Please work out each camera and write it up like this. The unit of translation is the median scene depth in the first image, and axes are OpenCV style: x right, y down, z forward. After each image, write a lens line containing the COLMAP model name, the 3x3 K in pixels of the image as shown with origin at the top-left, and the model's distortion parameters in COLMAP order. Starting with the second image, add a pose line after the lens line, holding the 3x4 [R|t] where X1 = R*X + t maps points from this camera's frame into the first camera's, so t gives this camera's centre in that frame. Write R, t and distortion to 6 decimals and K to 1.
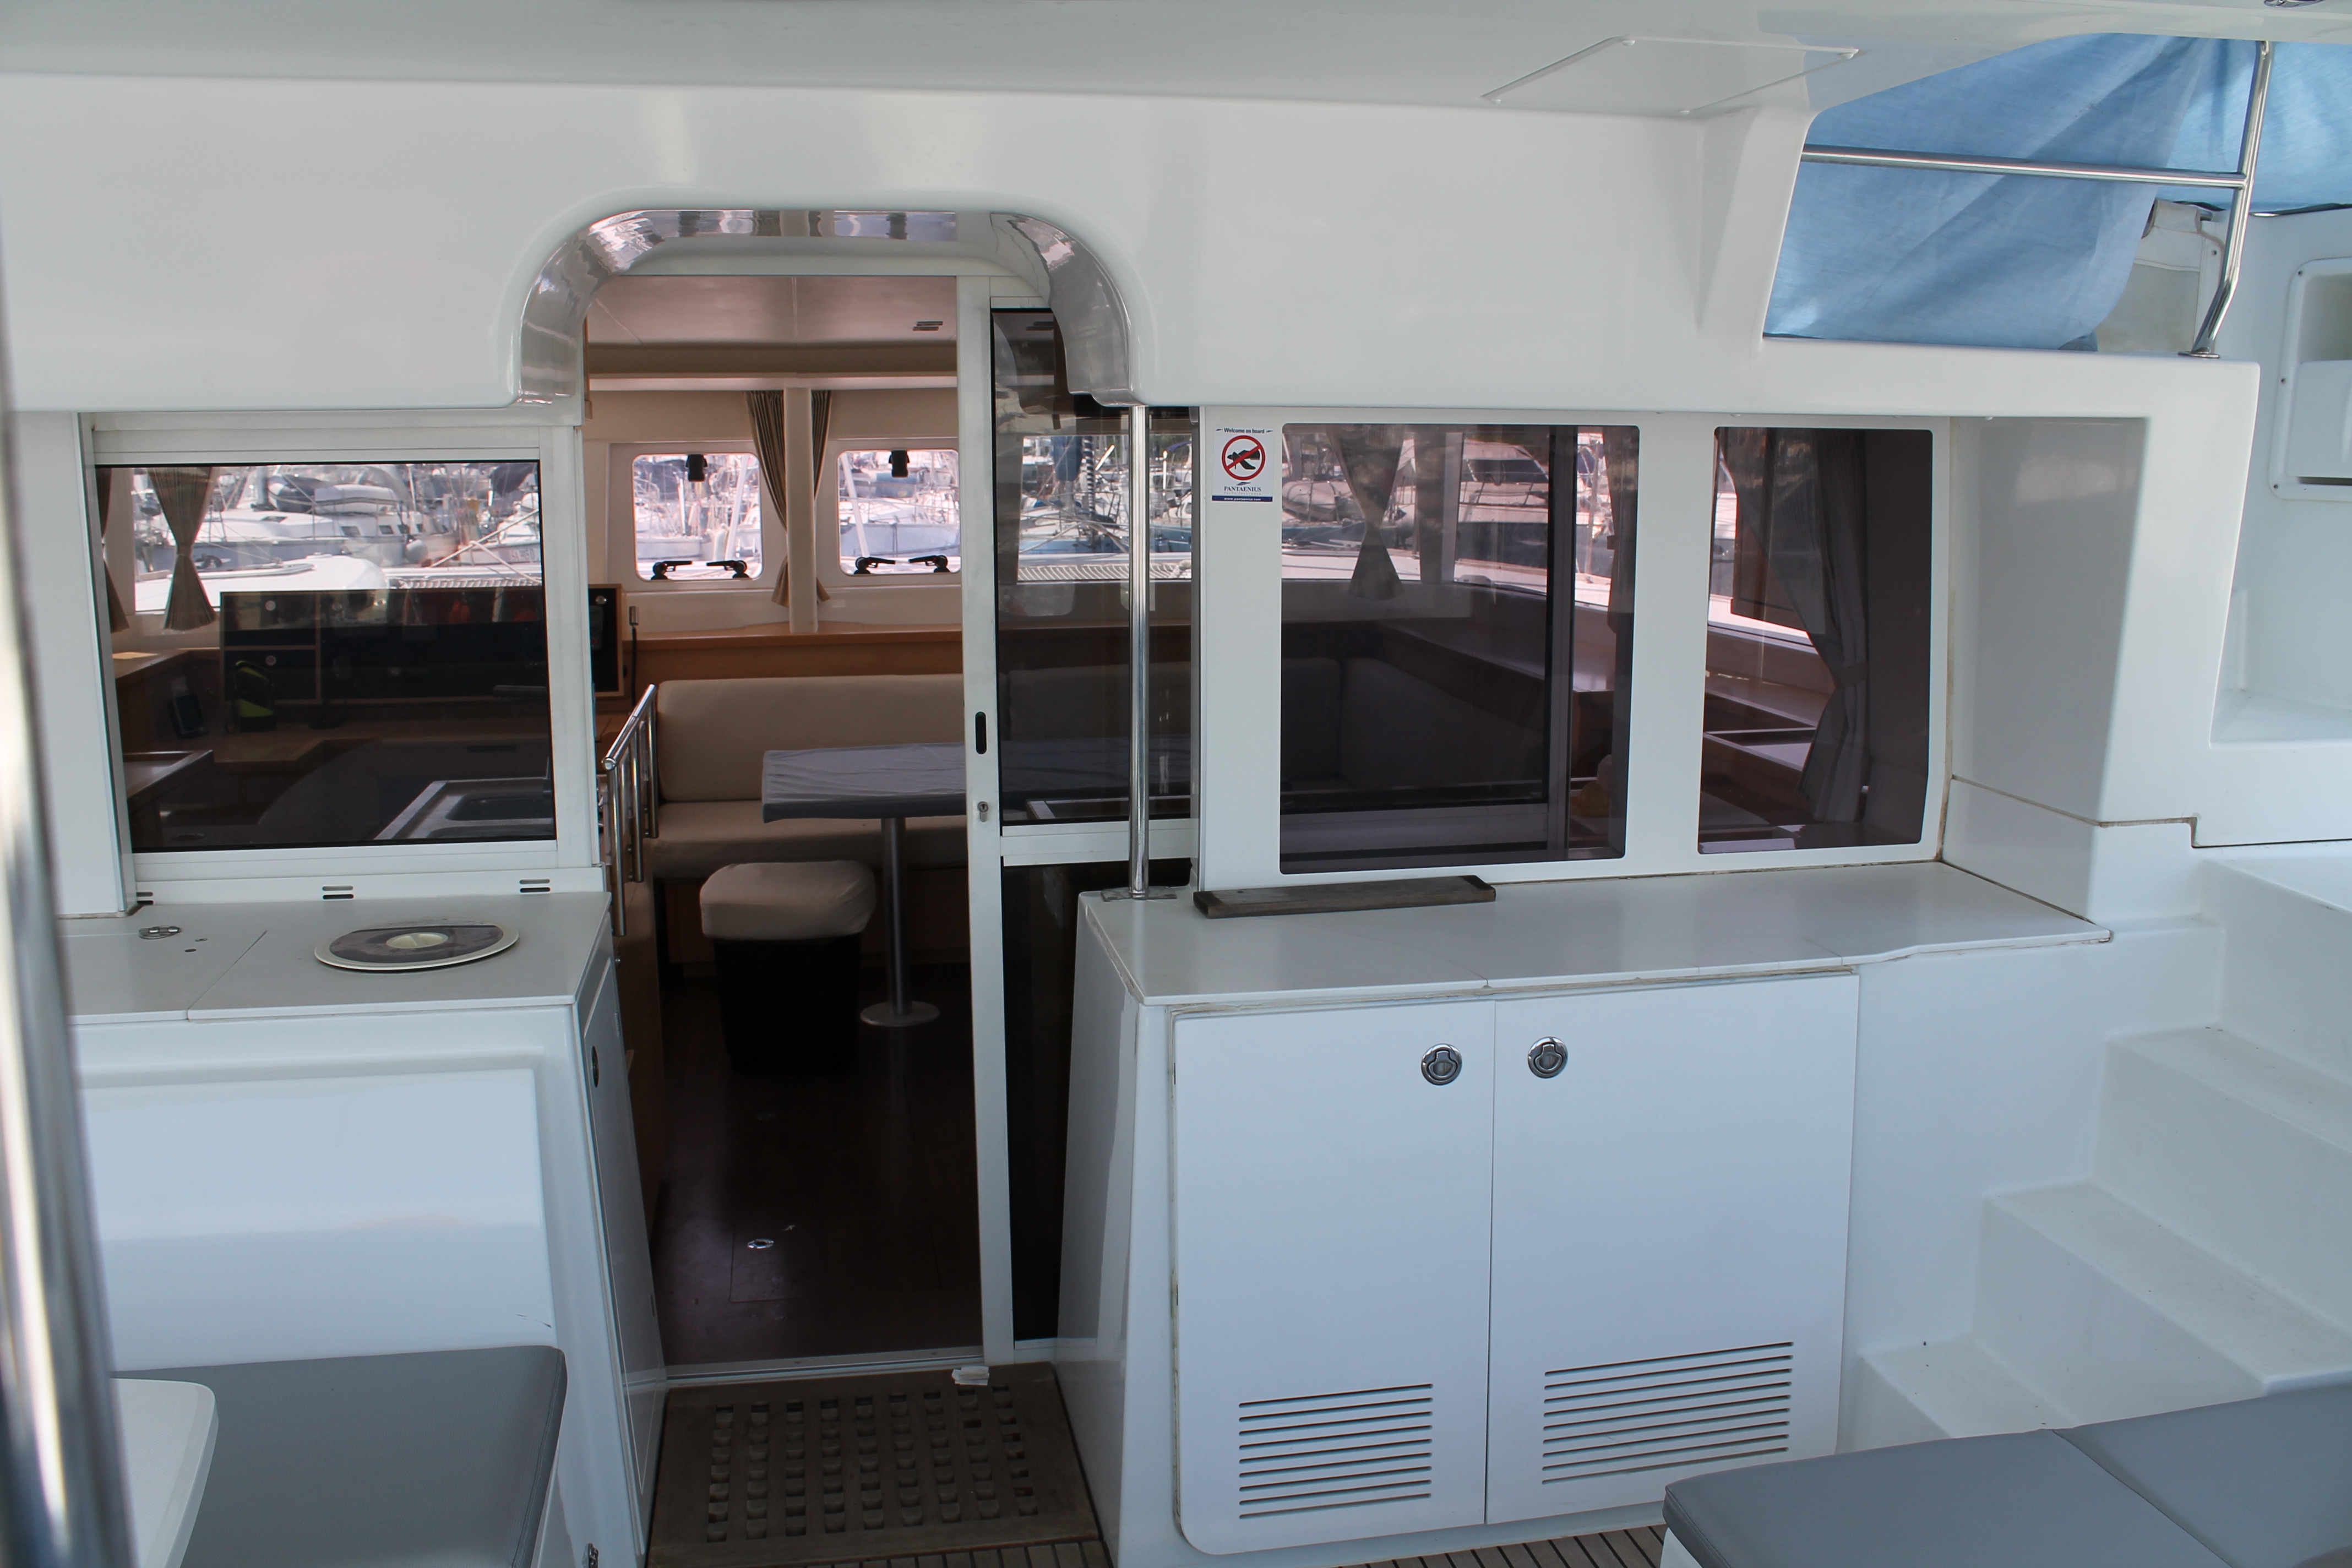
lens RADIAL K [[1905.9, 0, 1176.0], [0, 1905.9, 784.0], [0, 0, 1]] dist [-0.089170, 0.091834]
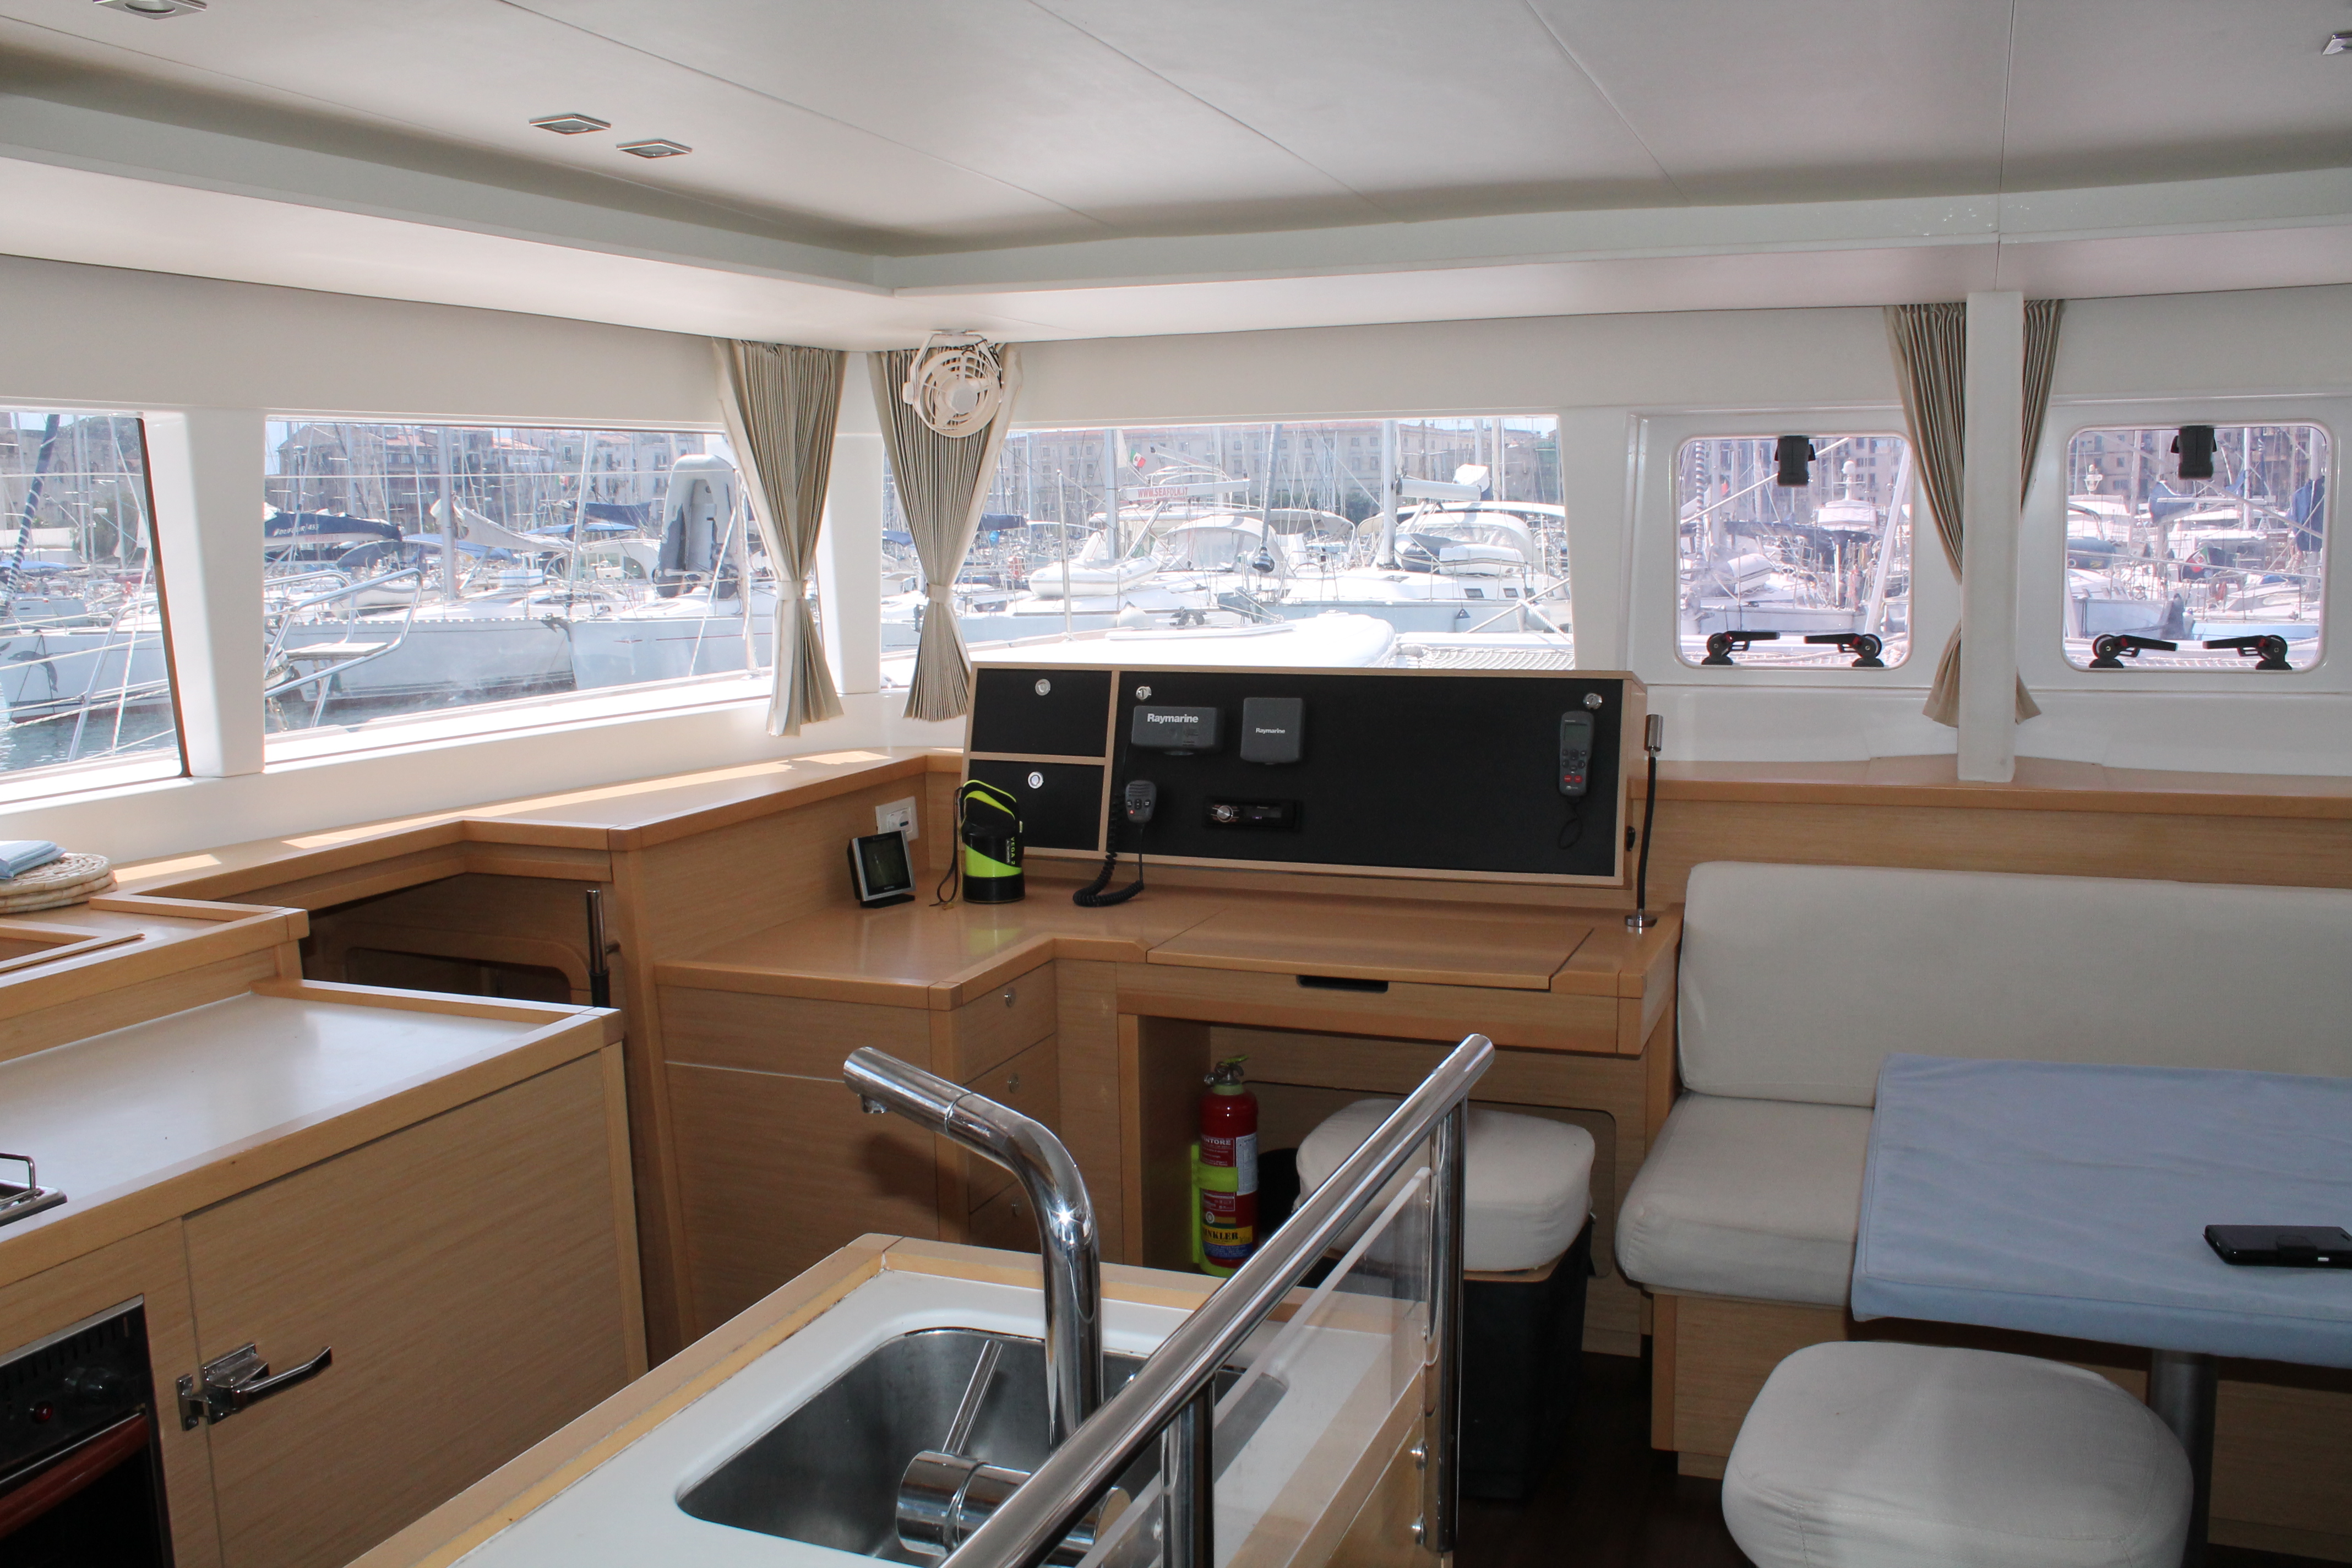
lens RADIAL K [[2055.2, 0, 1176.0], [0, 2055.2, 784.0], [0, 0, 1]] dist [-0.149759, 0.133717]
pose [[0.842896, 0.058983, -0.534834, -0.085253], [-0.082218, 0.996420, -0.019687, -0.047644], [0.531758, 0.060567, 0.844728, 0.409806]]
